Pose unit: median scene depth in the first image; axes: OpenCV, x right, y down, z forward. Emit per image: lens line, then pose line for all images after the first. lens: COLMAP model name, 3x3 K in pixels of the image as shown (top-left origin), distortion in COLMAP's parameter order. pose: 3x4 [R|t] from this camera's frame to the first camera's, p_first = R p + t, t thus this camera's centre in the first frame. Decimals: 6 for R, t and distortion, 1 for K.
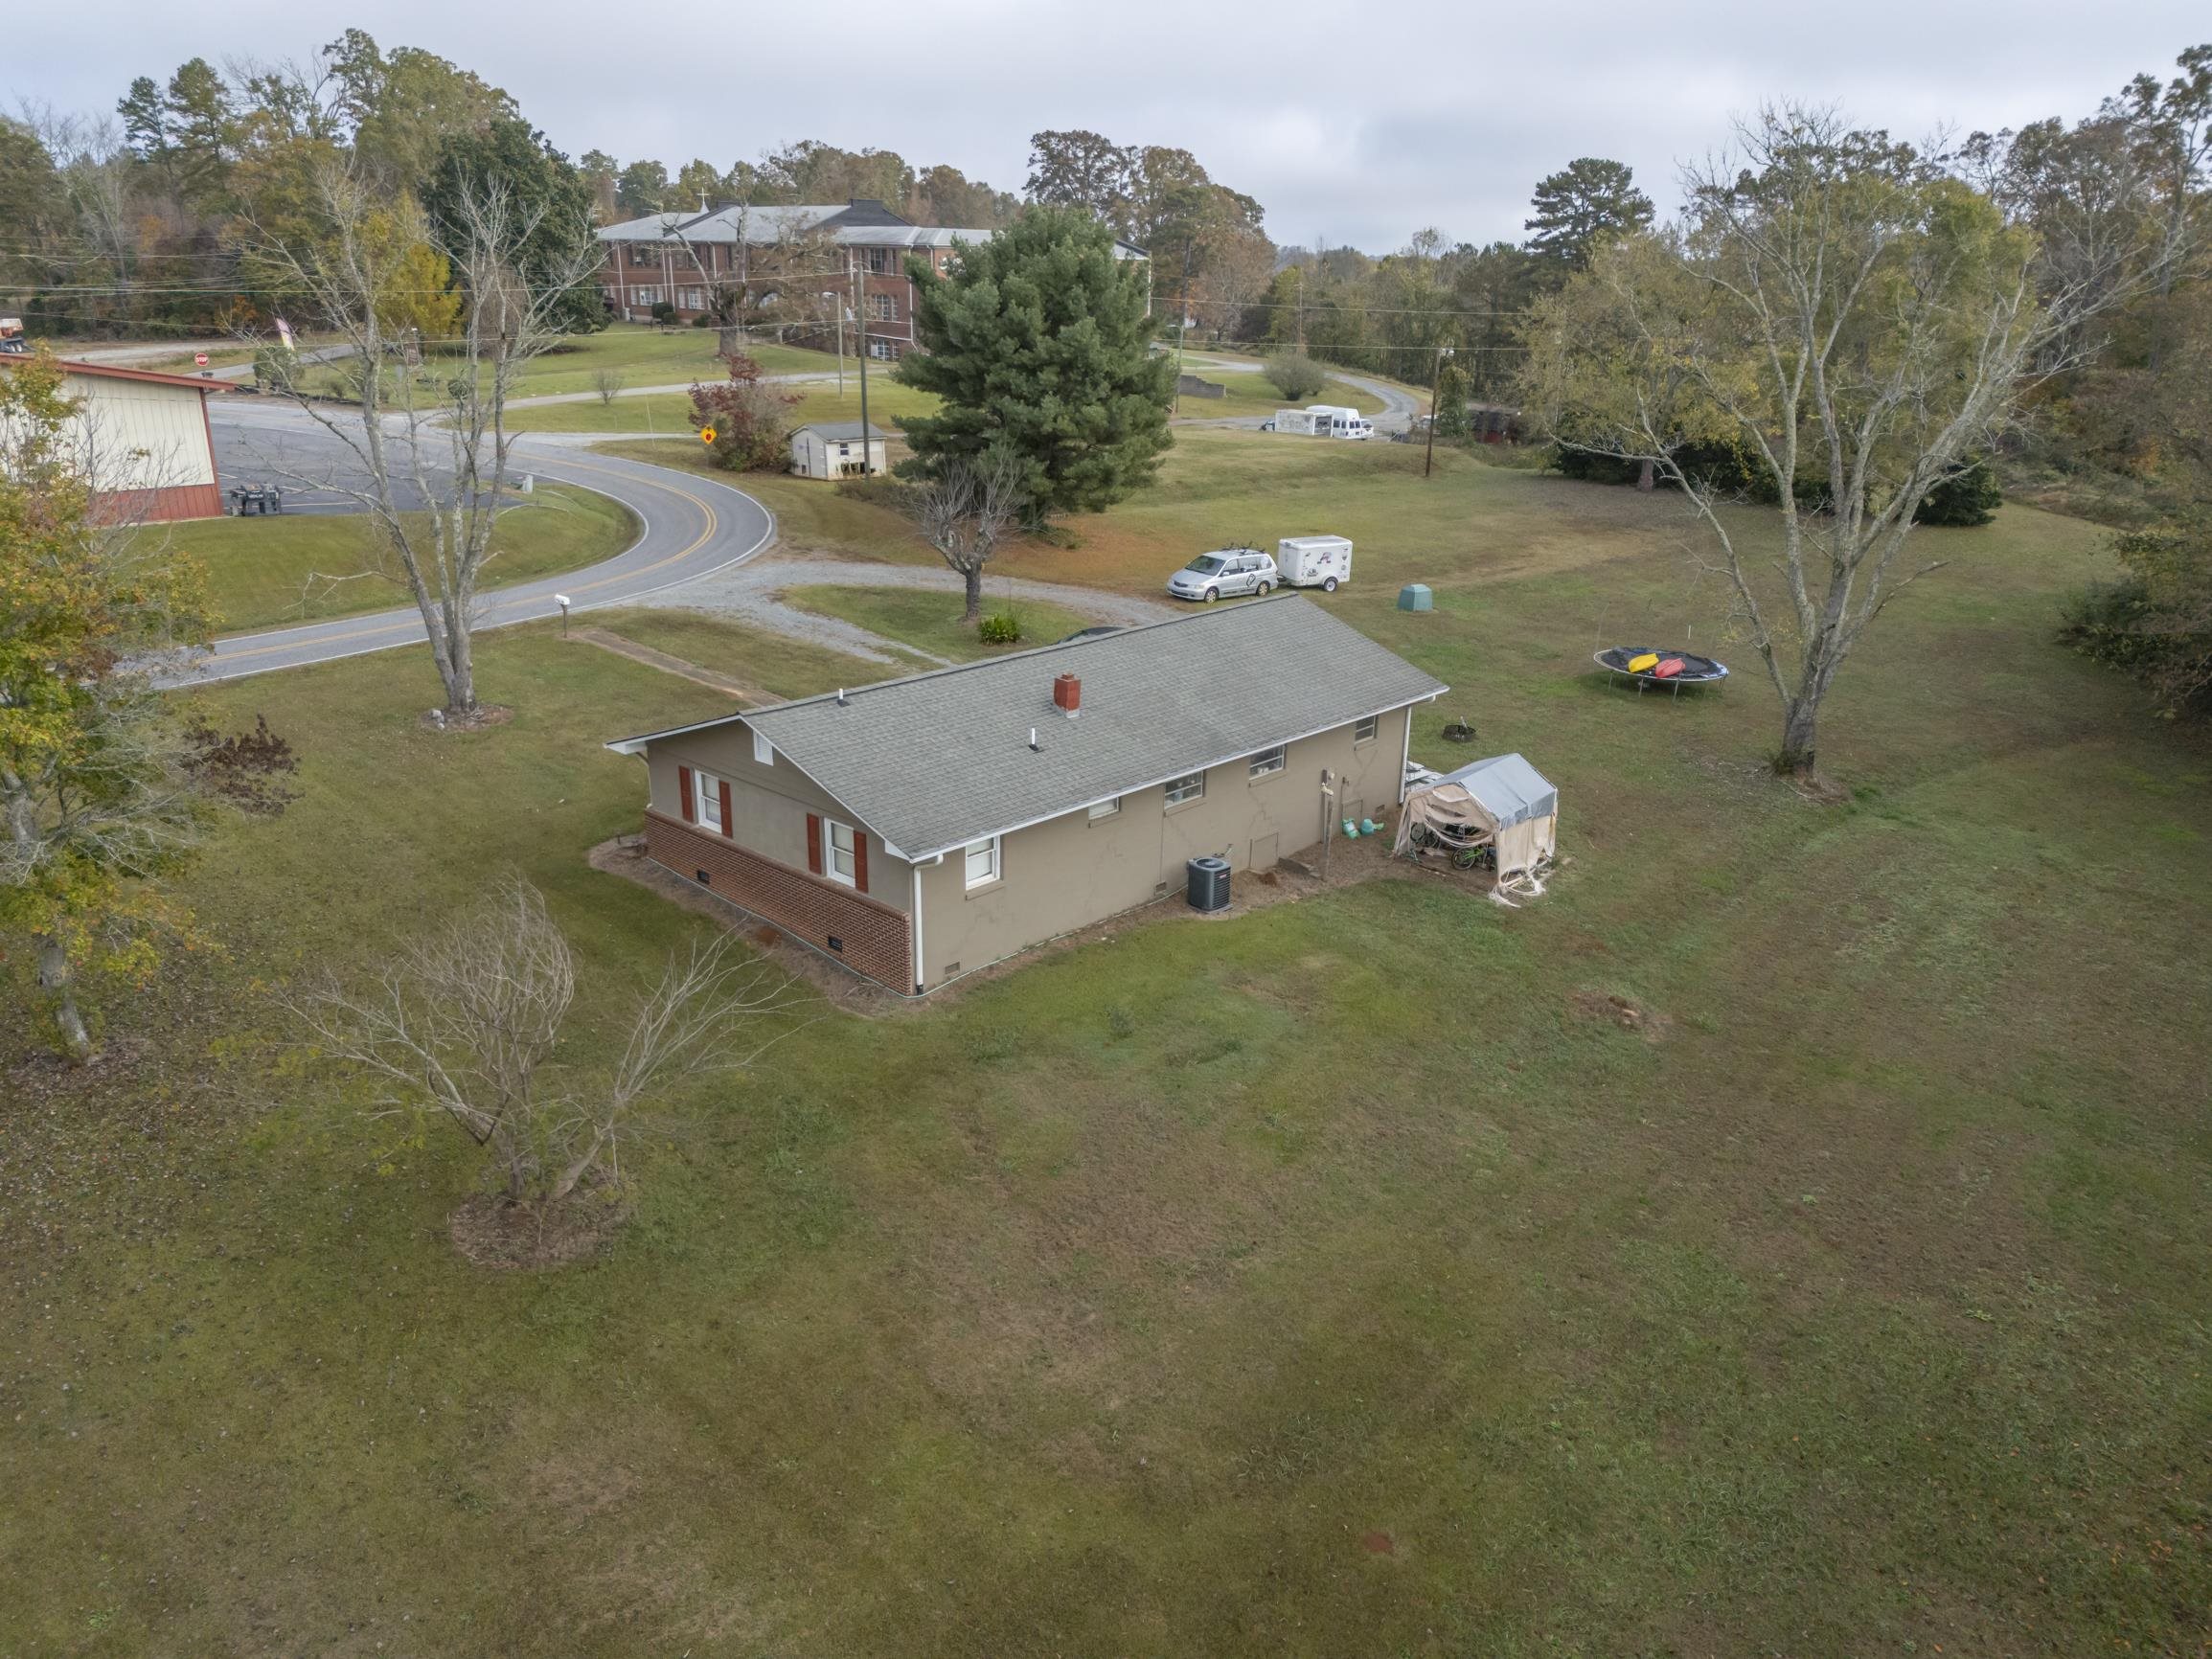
lens RADIAL K [[1623.5, 0, 1104.8], [0, 1623.5, 842.1], [0, 0, 1]] dist [0.087875, -0.060430]
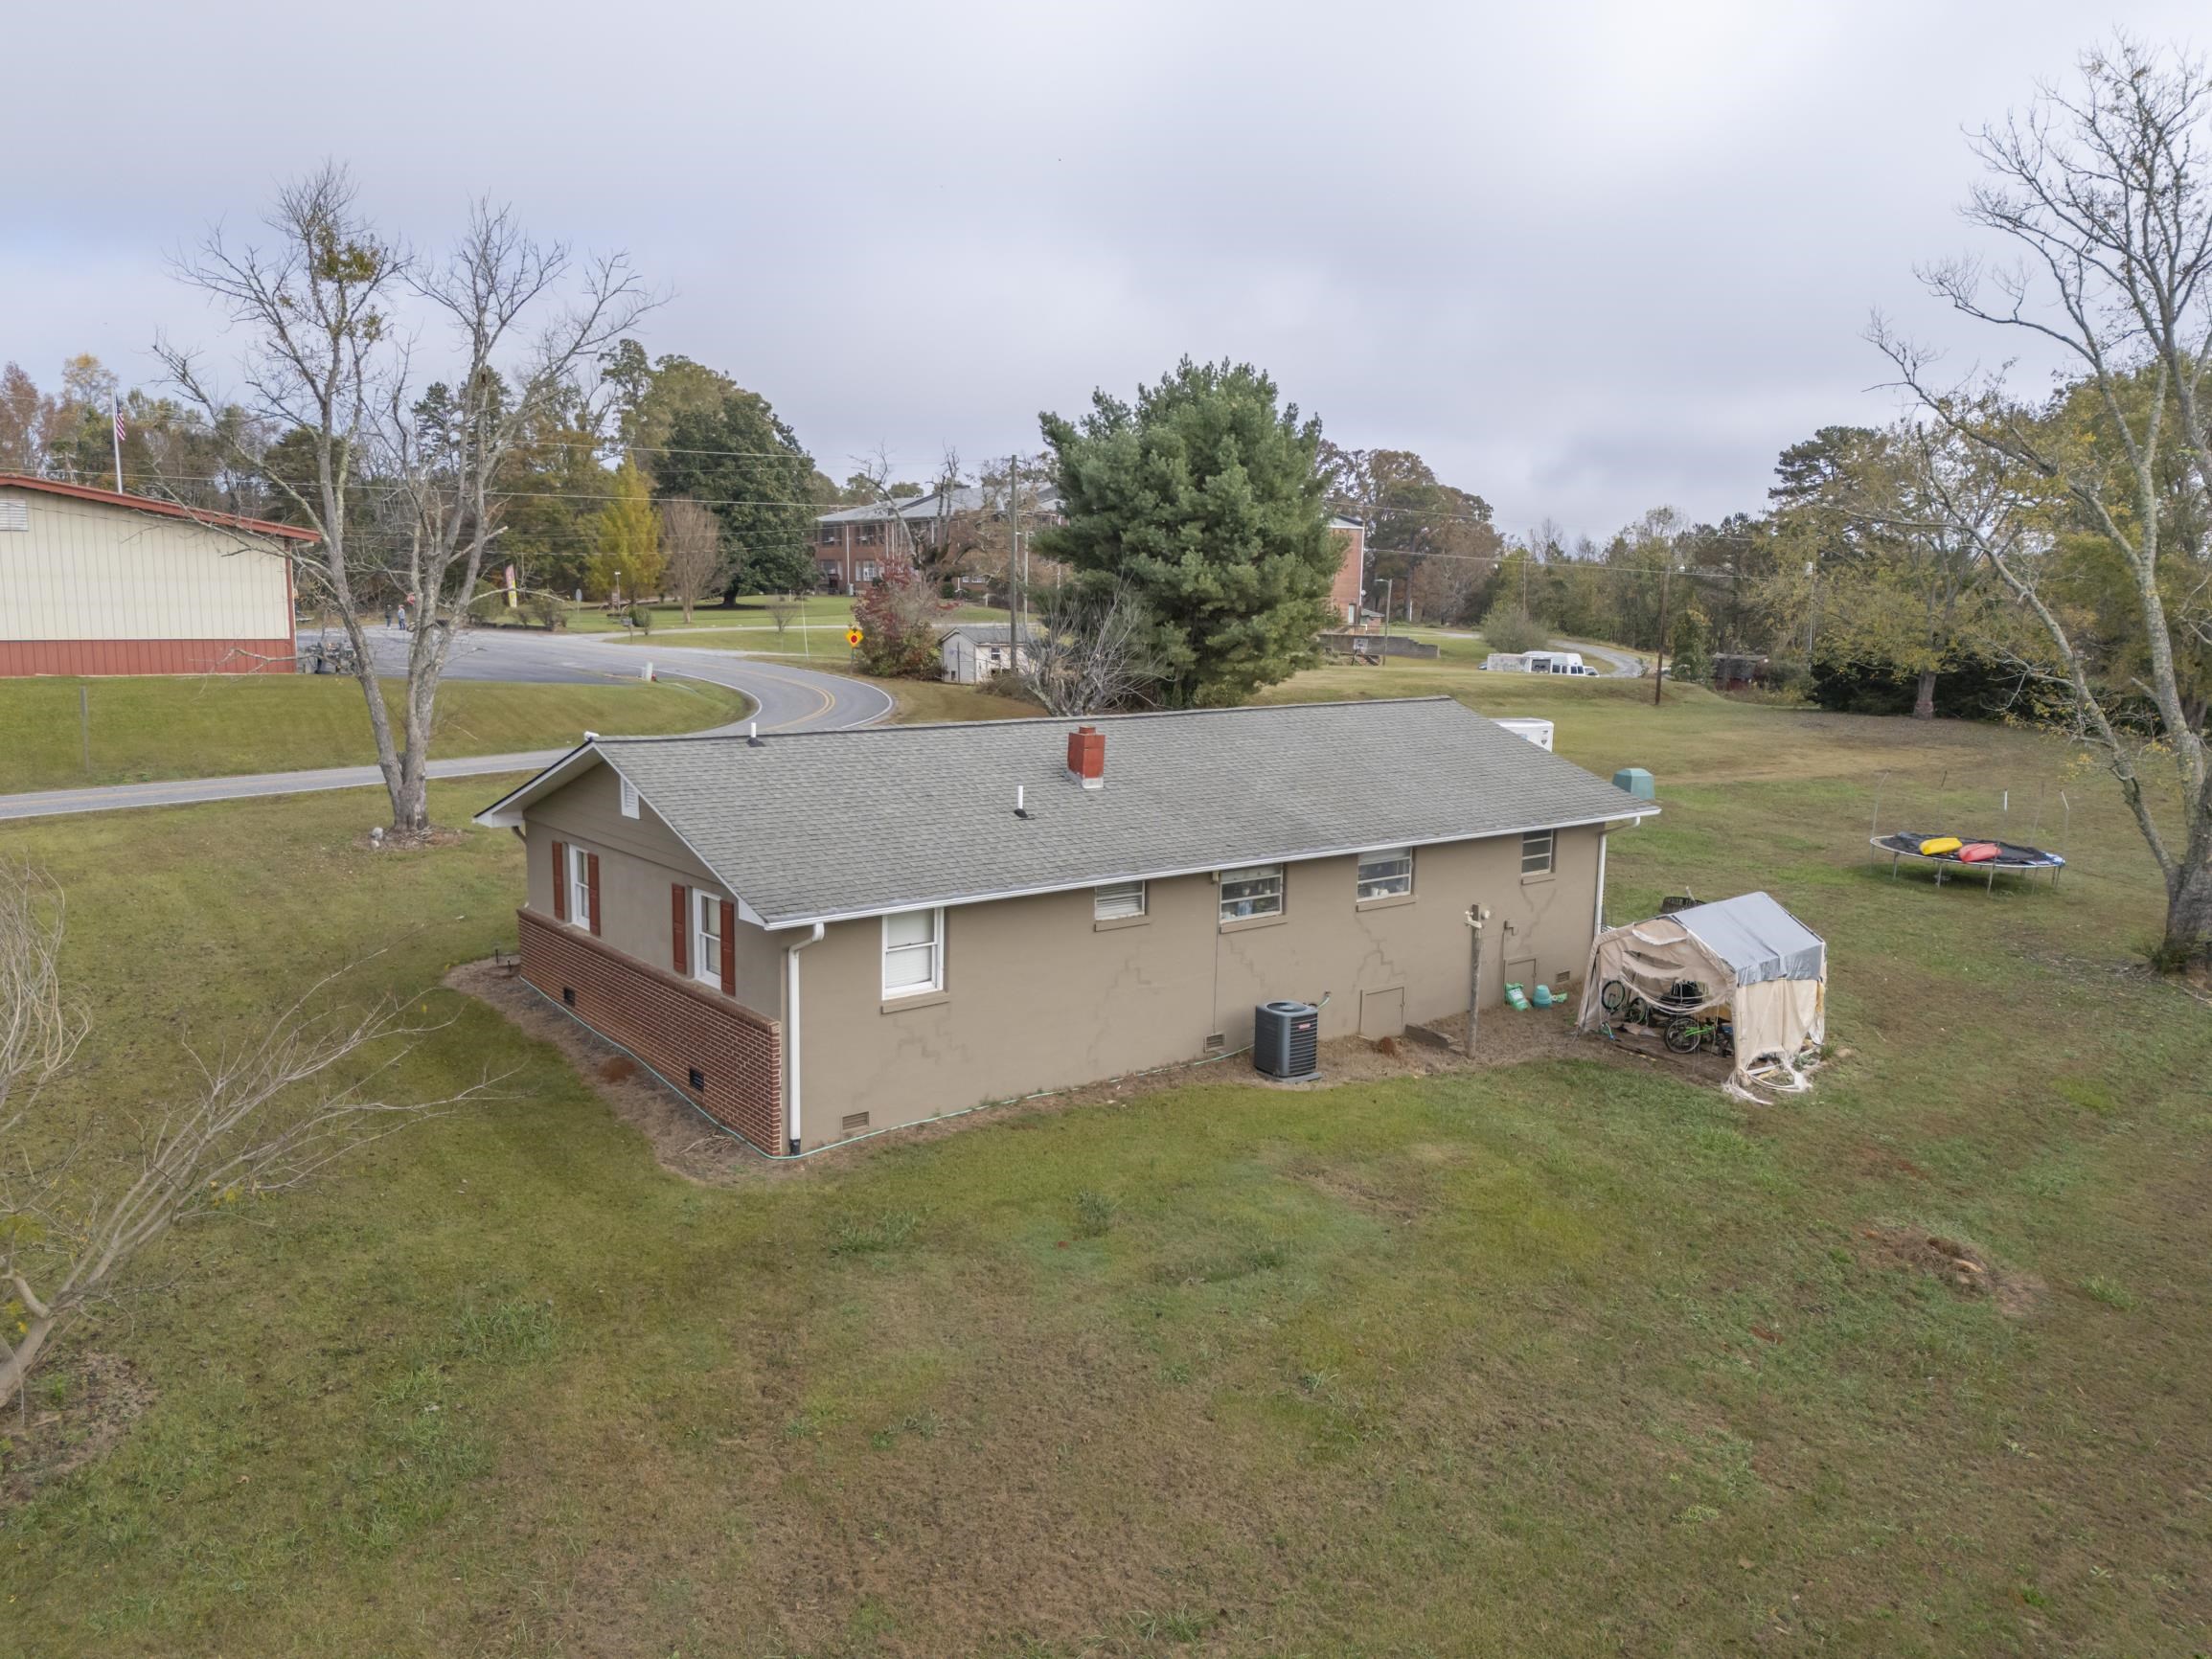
lens RADIAL K [[1623.5, 0, 1104.9], [0, 1623.5, 832.7], [0, 0, 1]] dist [0.087875, -0.060430]
pose [[0.989382, 0.021346, -0.143760, 0.074788], [-0.048809, 0.980507, -0.190327, 0.065003], [0.136895, 0.195323, 0.971138, 0.273015]]
